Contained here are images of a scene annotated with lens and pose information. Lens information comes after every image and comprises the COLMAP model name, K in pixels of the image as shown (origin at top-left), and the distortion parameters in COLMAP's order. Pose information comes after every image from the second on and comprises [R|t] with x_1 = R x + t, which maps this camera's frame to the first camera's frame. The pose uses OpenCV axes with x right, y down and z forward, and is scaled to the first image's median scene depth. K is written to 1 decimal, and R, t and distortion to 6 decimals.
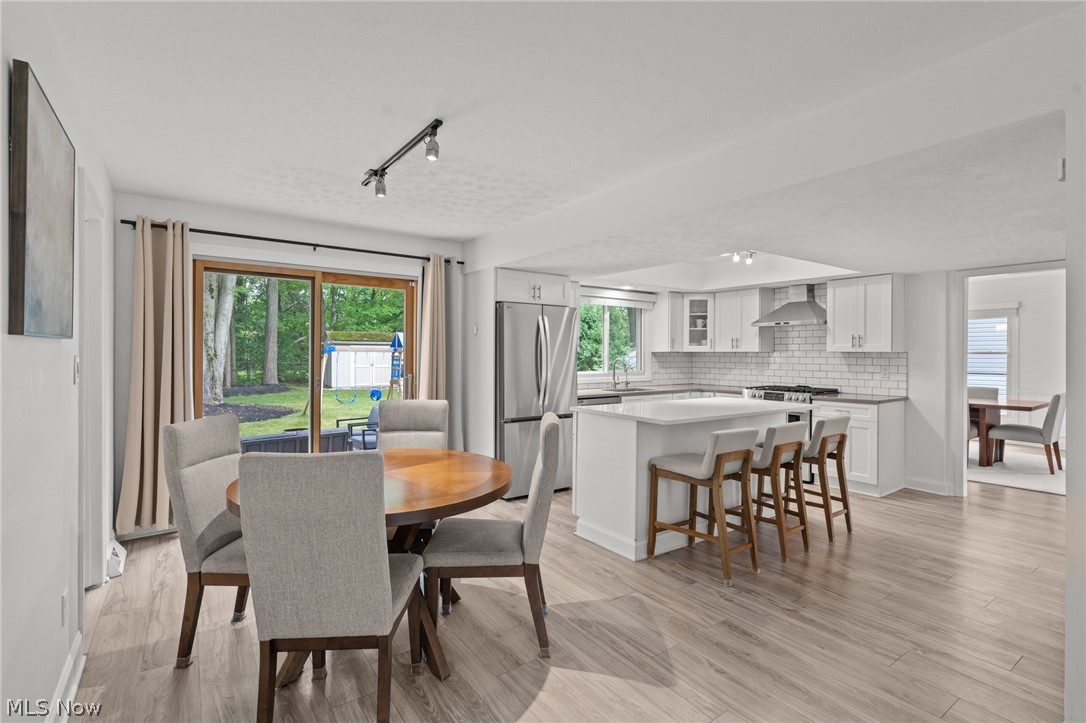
lens RADIAL K [[510.9, 0, 543.4], [0, 510.9, 357.3], [0, 0, 1]] dist [-0.000107, -0.000219]
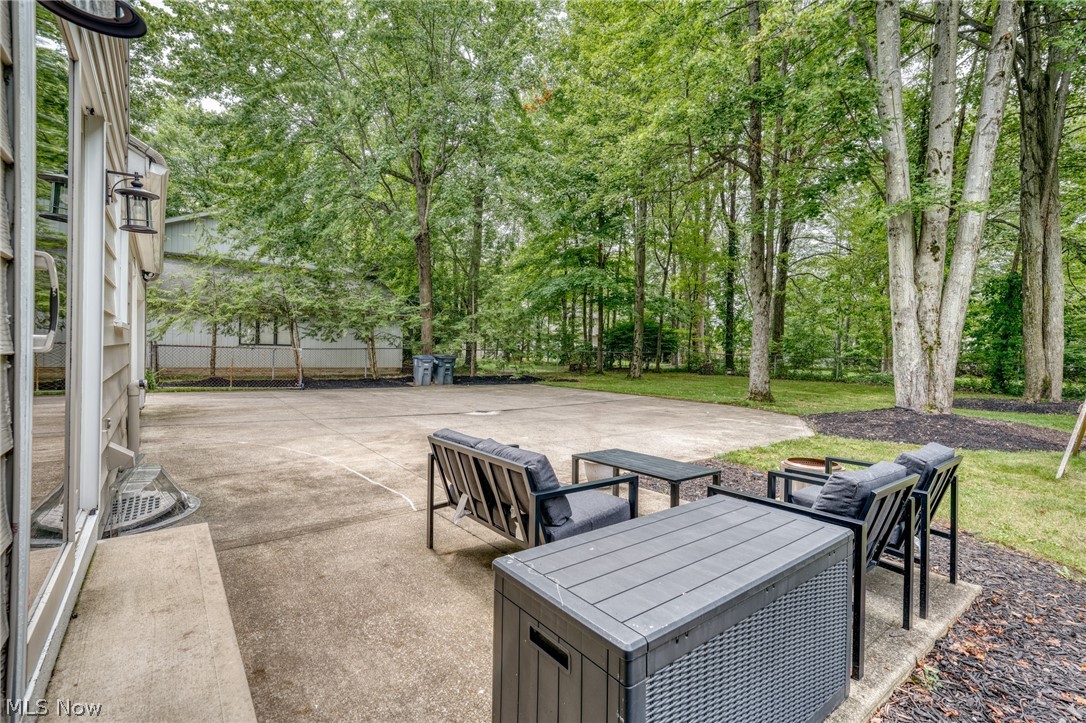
lens RADIAL K [[485.1, 0, 545.3], [0, 485.1, 360.7], [0, 0, 1]] dist [0.001962, 0.001351]
pose [[0.040517, 0.013218, -0.999091, -0.022010], [-0.029785, 0.999484, 0.012015, 0.062283], [0.998735, 0.029271, 0.040889, 1.006604]]
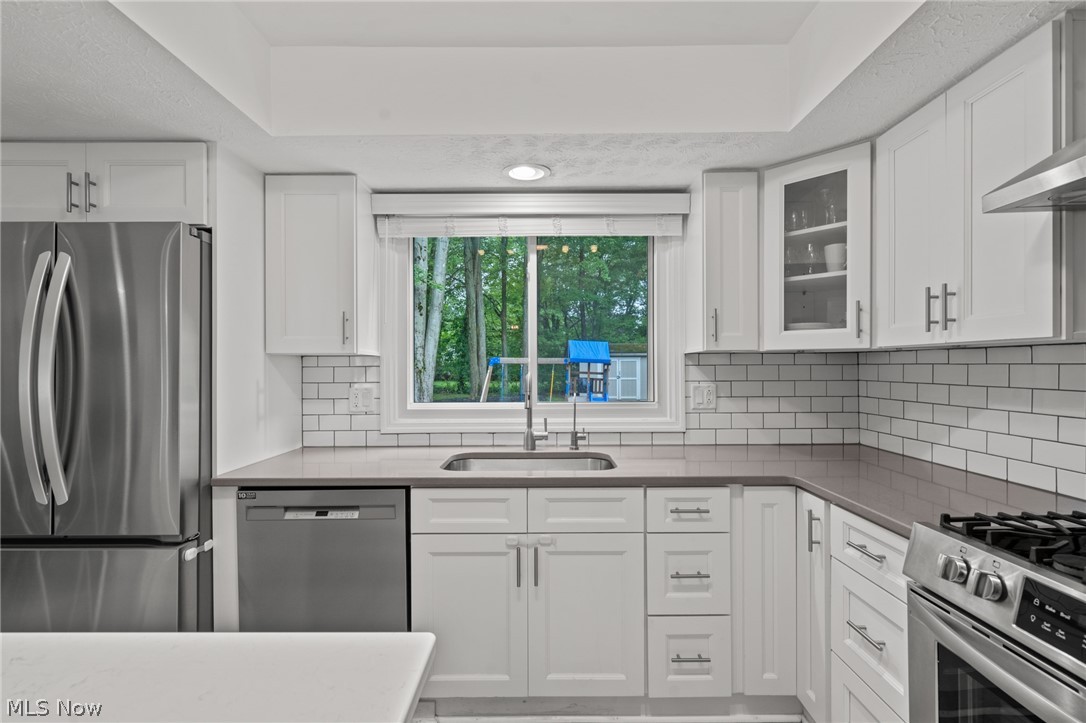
lens RADIAL K [[484.1, 0, 545.5], [0, 484.1, 367.7], [0, 0, 1]] dist [0.000221, 0.000041]
pose [[0.811512, -0.005090, -0.584314, 0.367645], [0.003256, 0.999986, -0.004190, 0.001157], [0.584327, 0.001498, 0.811517, 0.724347]]
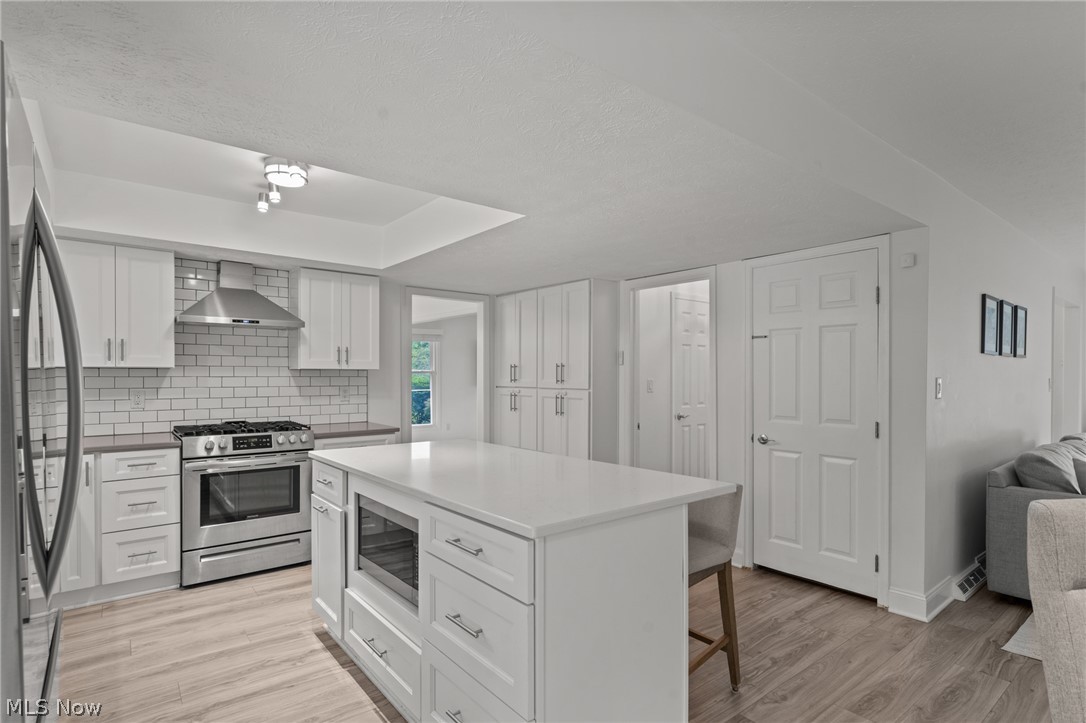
lens RADIAL K [[547.1, 0, 546.7], [0, 547.1, 378.9], [0, 0, 1]] dist [0.002522, 0.000303]
pose [[-0.055350, -0.010781, 0.998409, -0.189197], [0.004409, 0.999929, 0.011042, -0.003085], [-0.998457, 0.005013, -0.055299, 0.625267]]
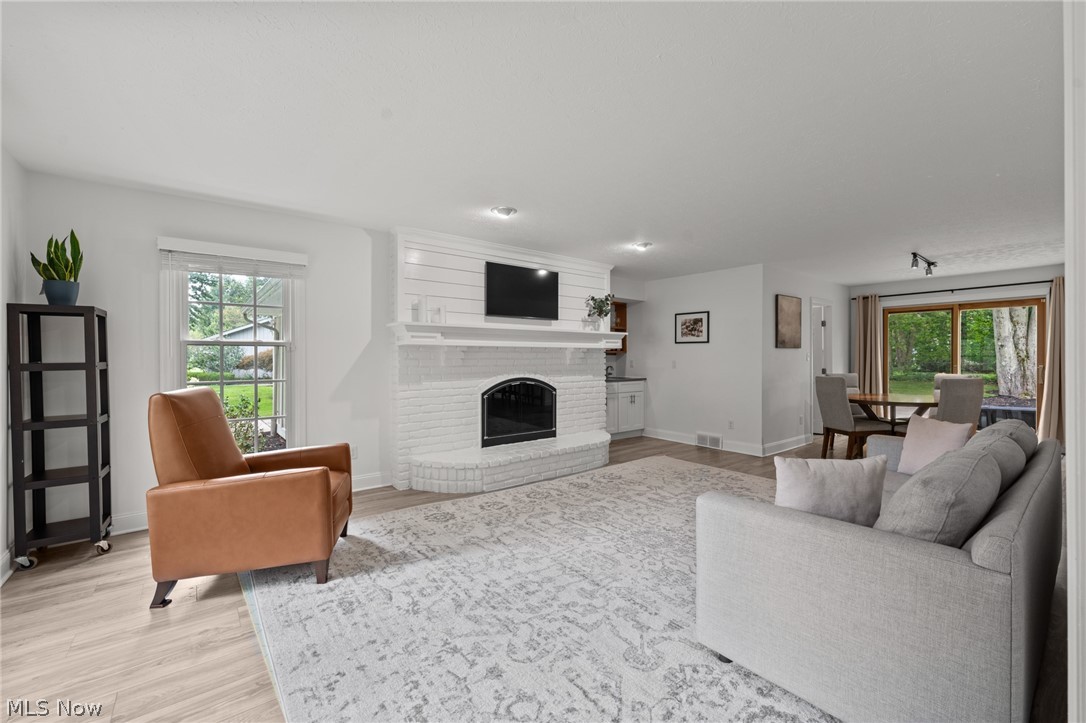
lens RADIAL K [[443.2, 0, 546.8], [0, 443.2, 358.5], [0, 0, 1]] dist [0.002207, 0.000184]
pose [[0.052036, -0.004999, -0.998633, 0.702635], [-0.003035, 0.999982, -0.005164, 0.019774], [0.998641, 0.003299, 0.052019, -0.327352]]
